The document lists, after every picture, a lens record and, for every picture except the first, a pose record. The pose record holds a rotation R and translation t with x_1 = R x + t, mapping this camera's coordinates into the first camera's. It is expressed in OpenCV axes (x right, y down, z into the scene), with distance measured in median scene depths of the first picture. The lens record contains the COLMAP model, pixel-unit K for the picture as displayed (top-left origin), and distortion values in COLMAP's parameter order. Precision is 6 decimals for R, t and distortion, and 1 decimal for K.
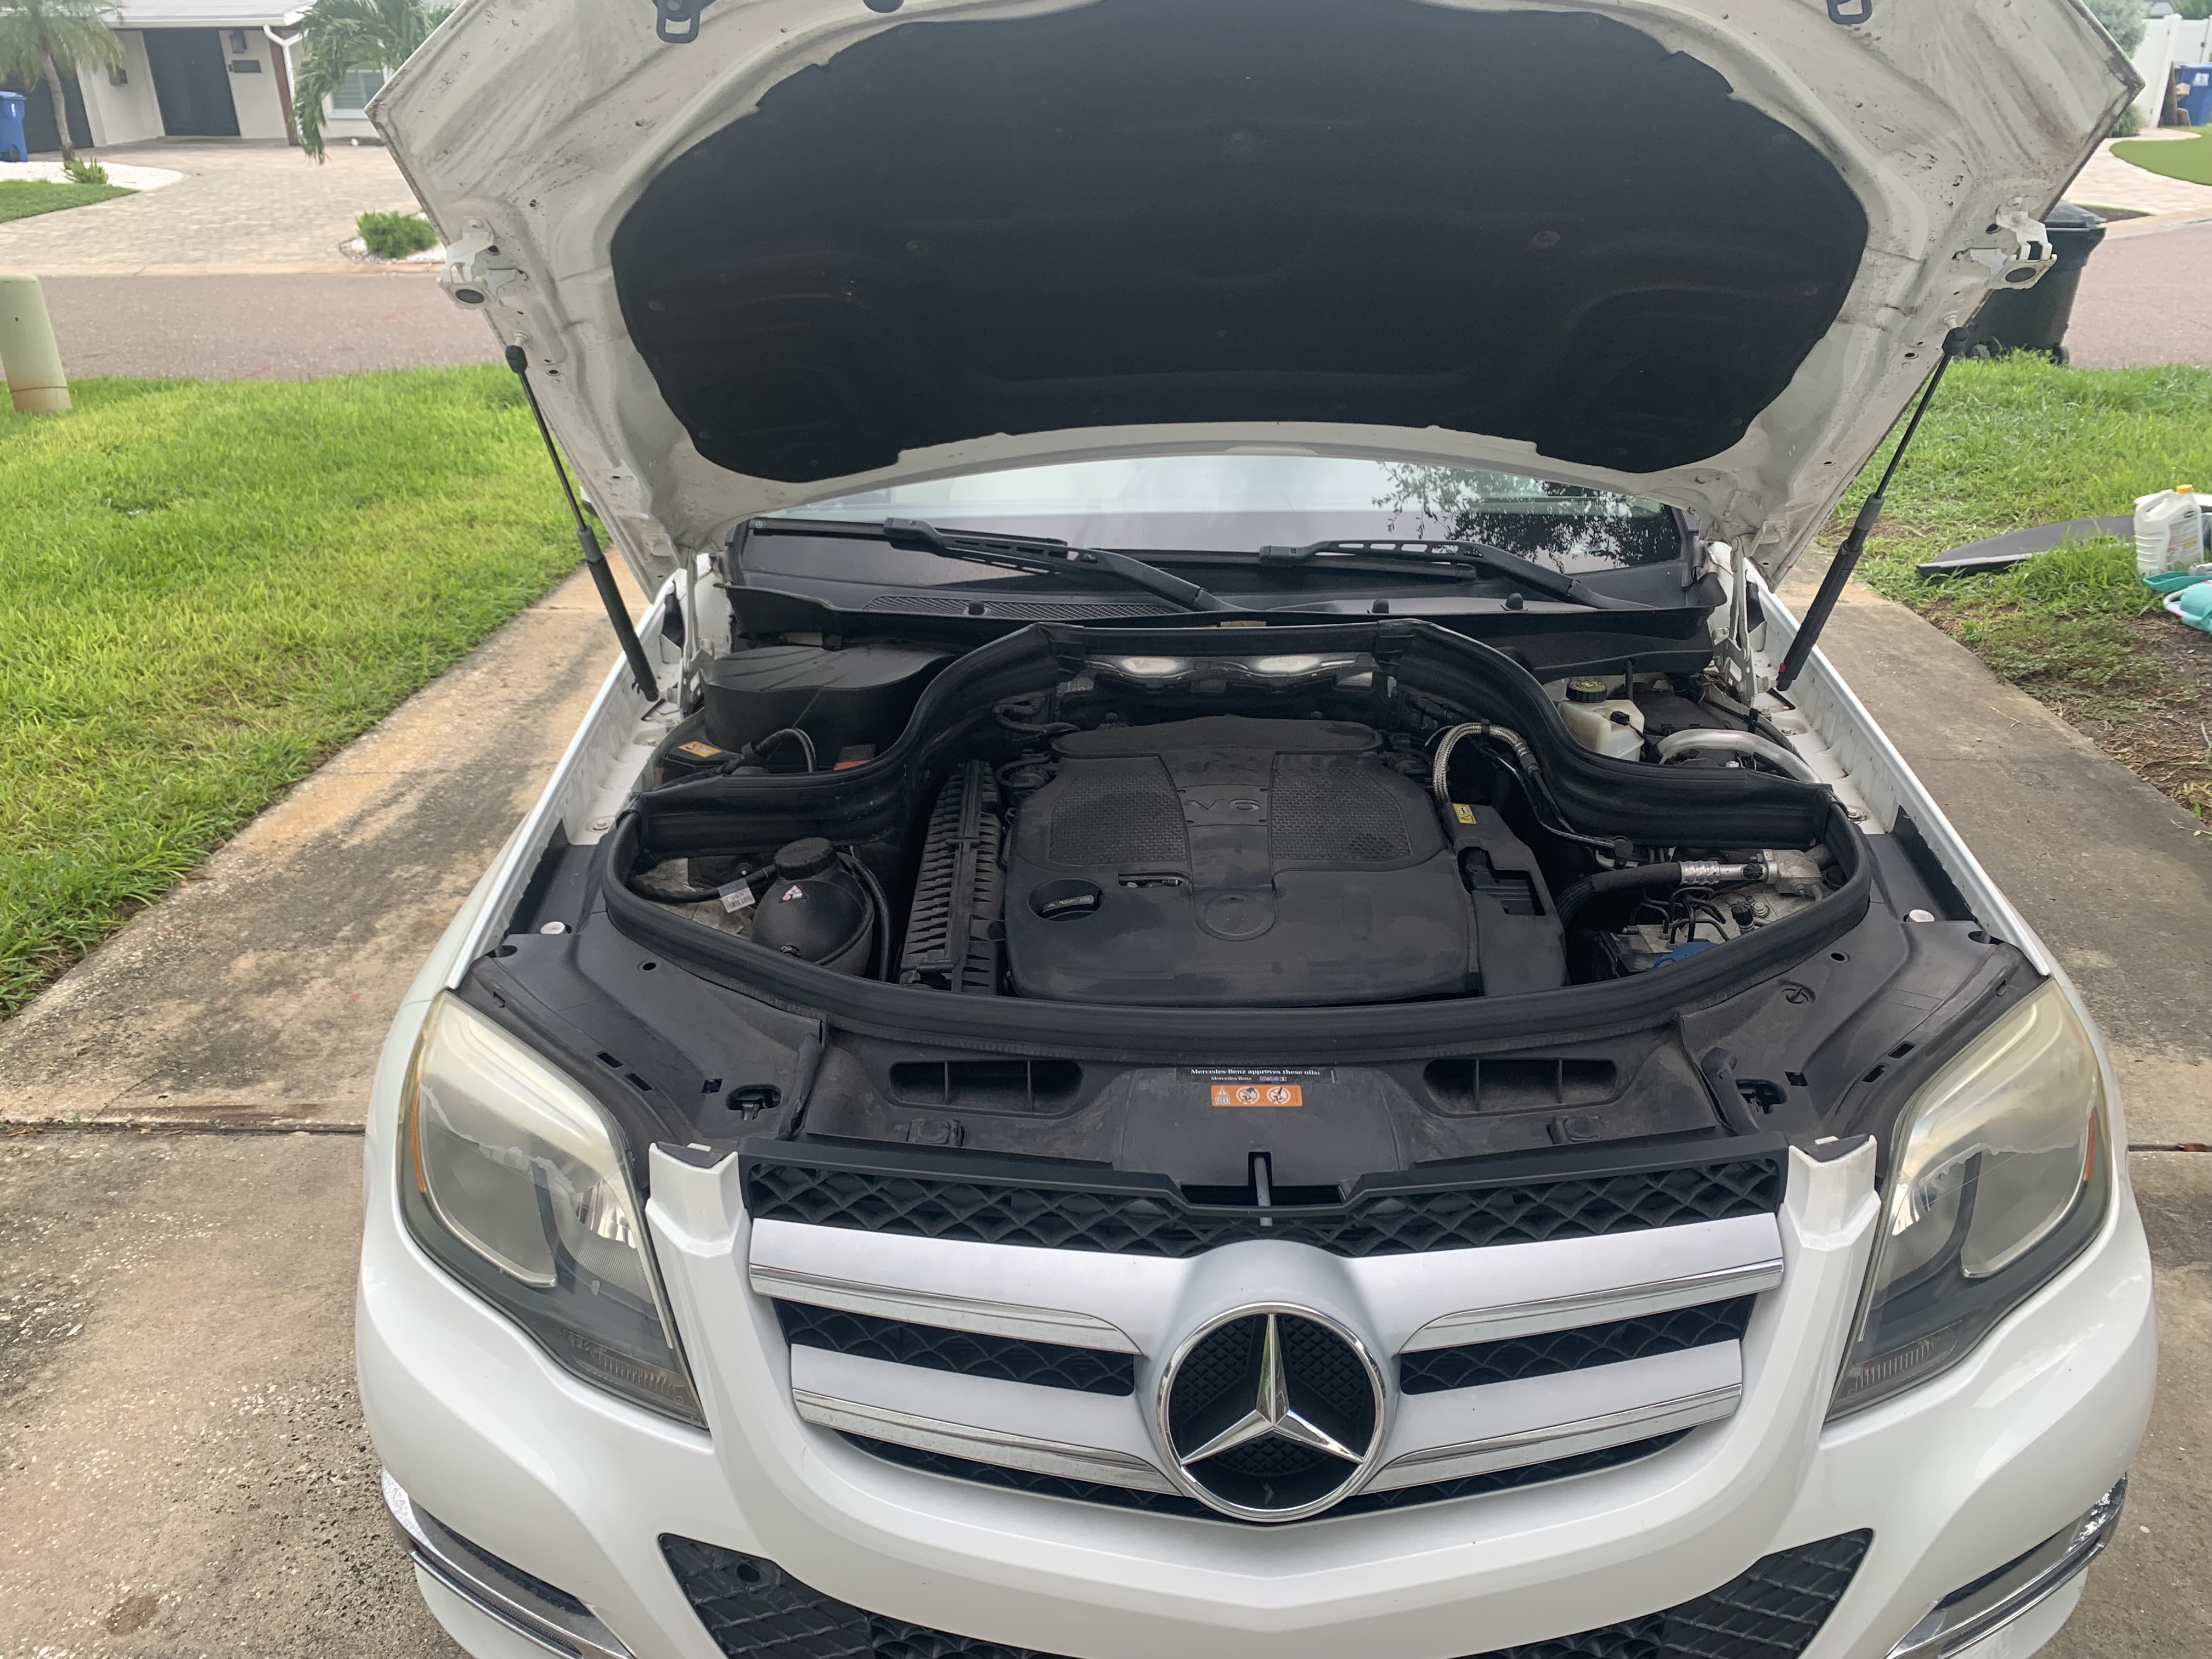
lens RADIAL K [[1703.0, 0, 1115.7], [0, 1703.0, 819.0], [0, 0, 1]] dist [0.012704, -0.013166]
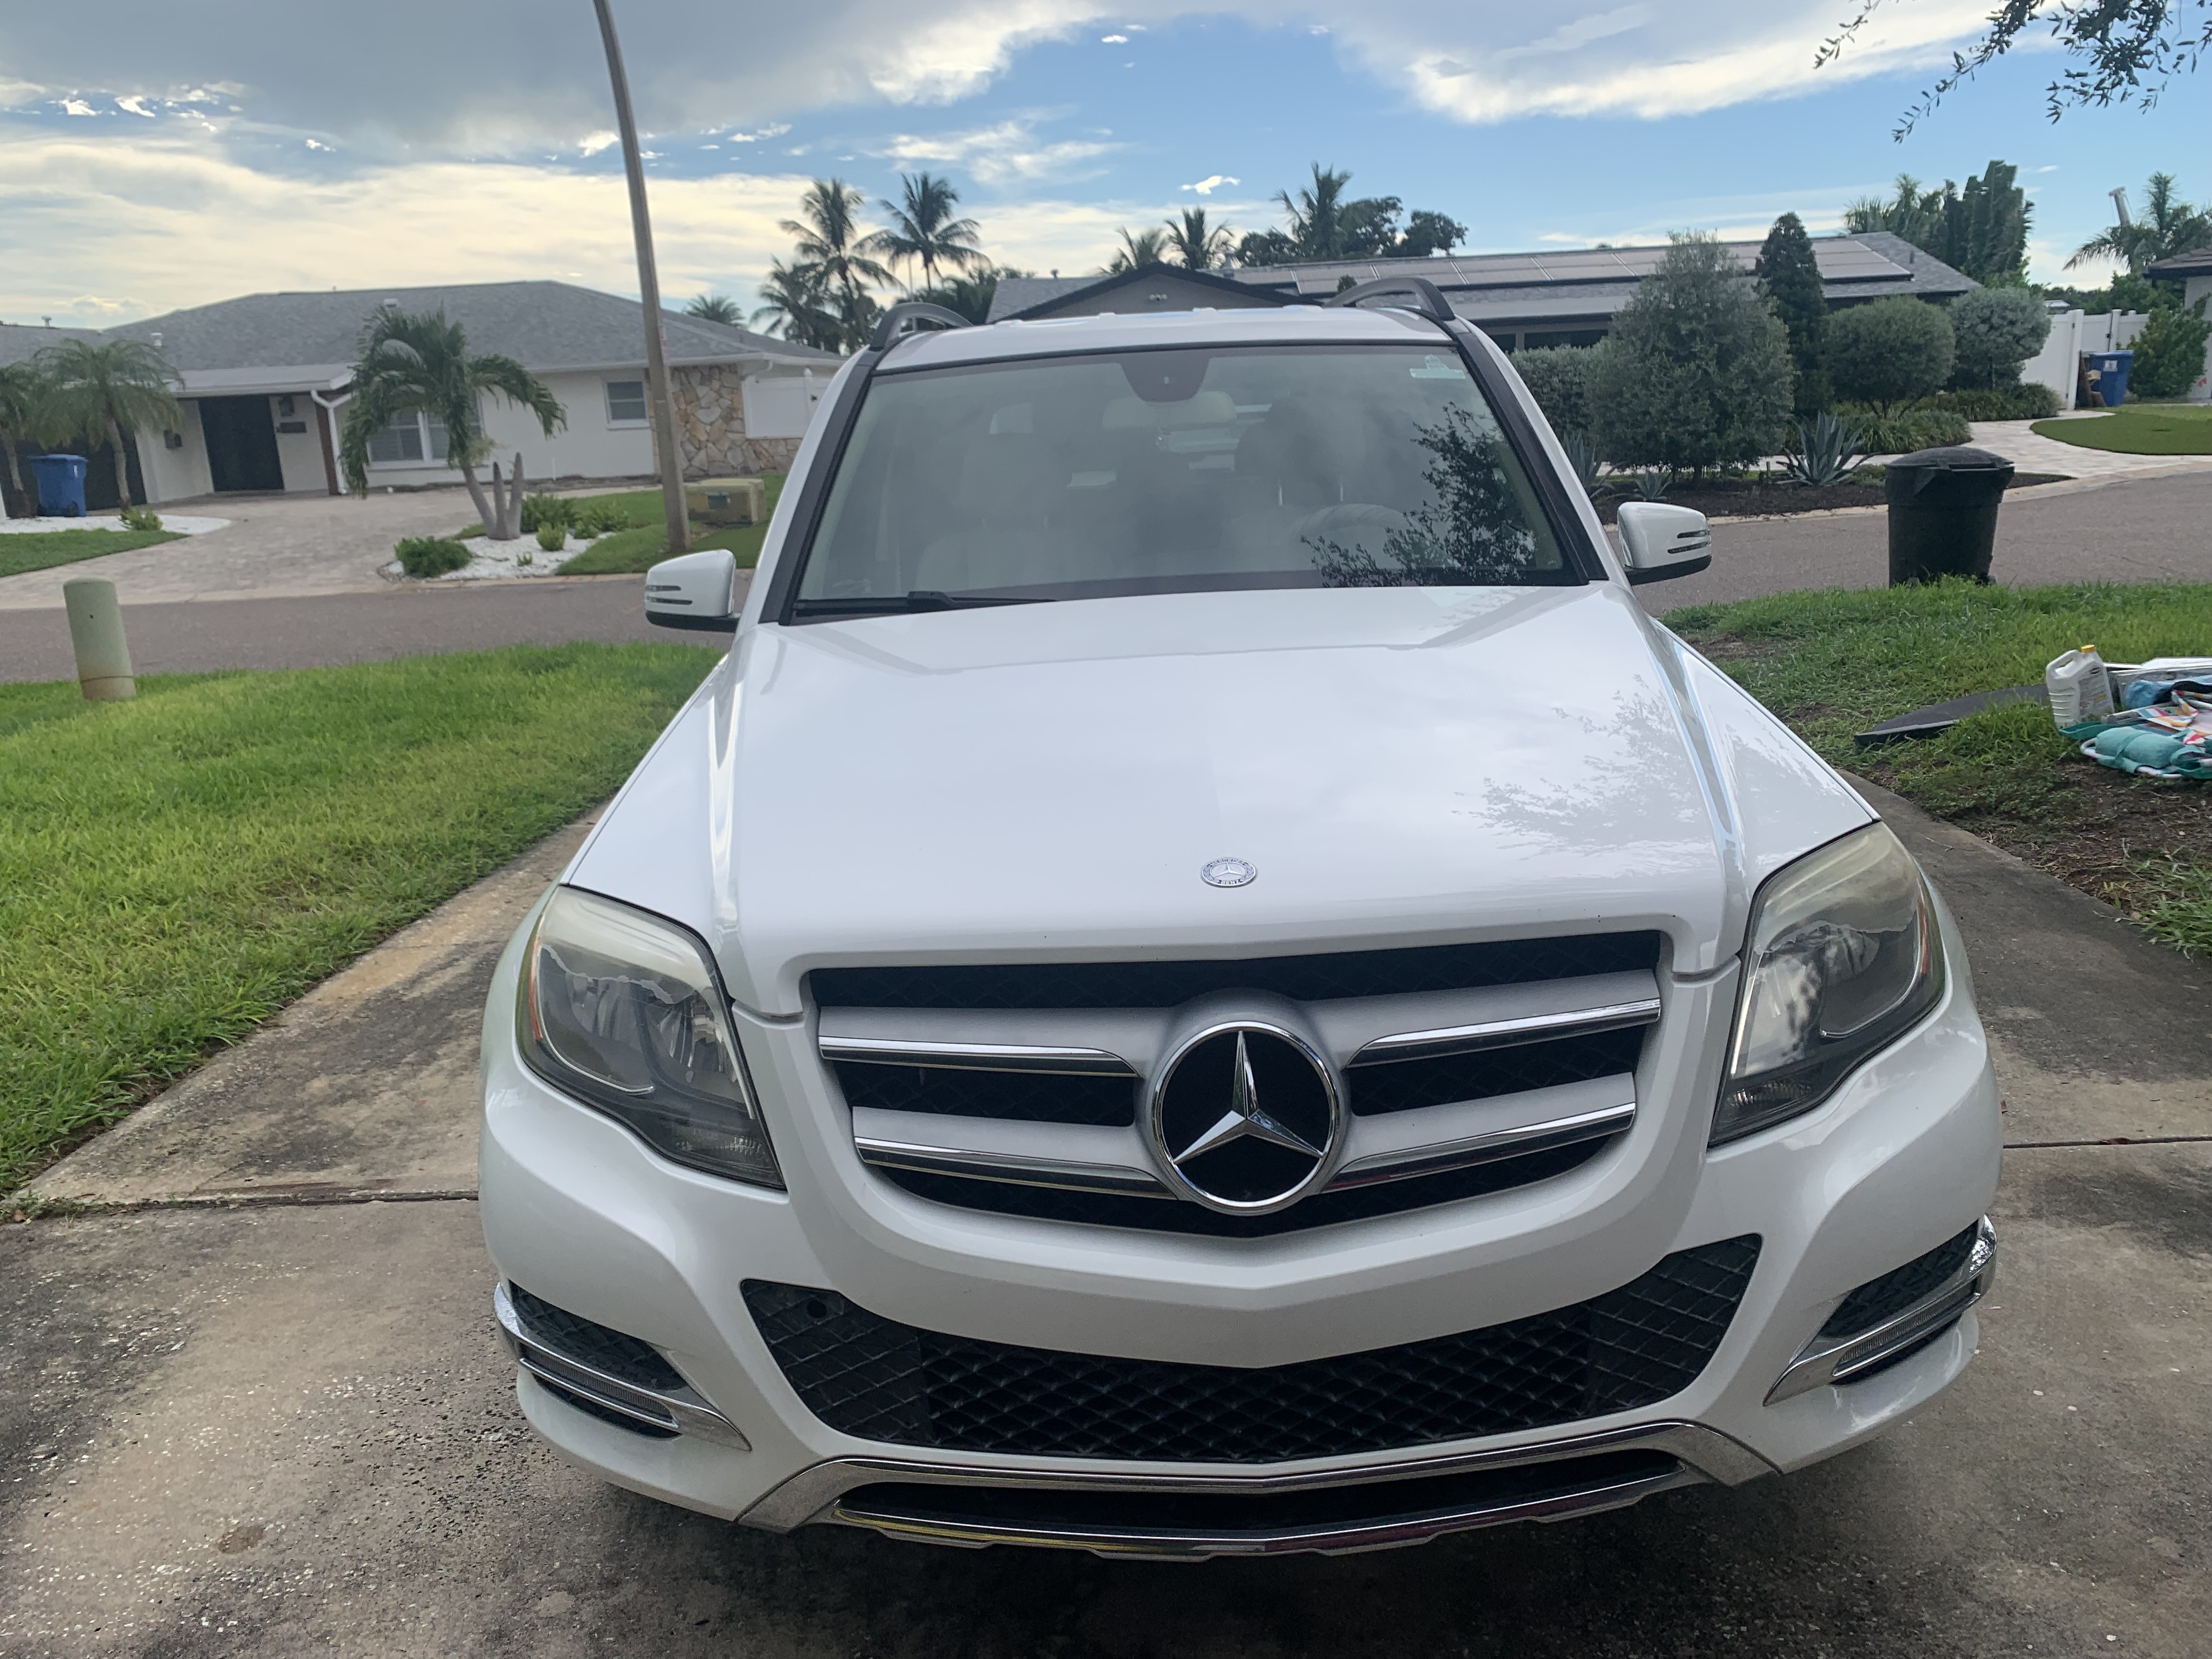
lens RADIAL K [[1706.1, 0, 1106.0], [0, 1706.1, 829.5], [0, 0, 1]] dist [0.004287, -0.001659]
pose [[0.999275, -0.037713, -0.005178, 0.001696], [0.036226, 0.983893, -0.175047, 0.120233], [0.011697, 0.174732, 0.984547, -0.082133]]
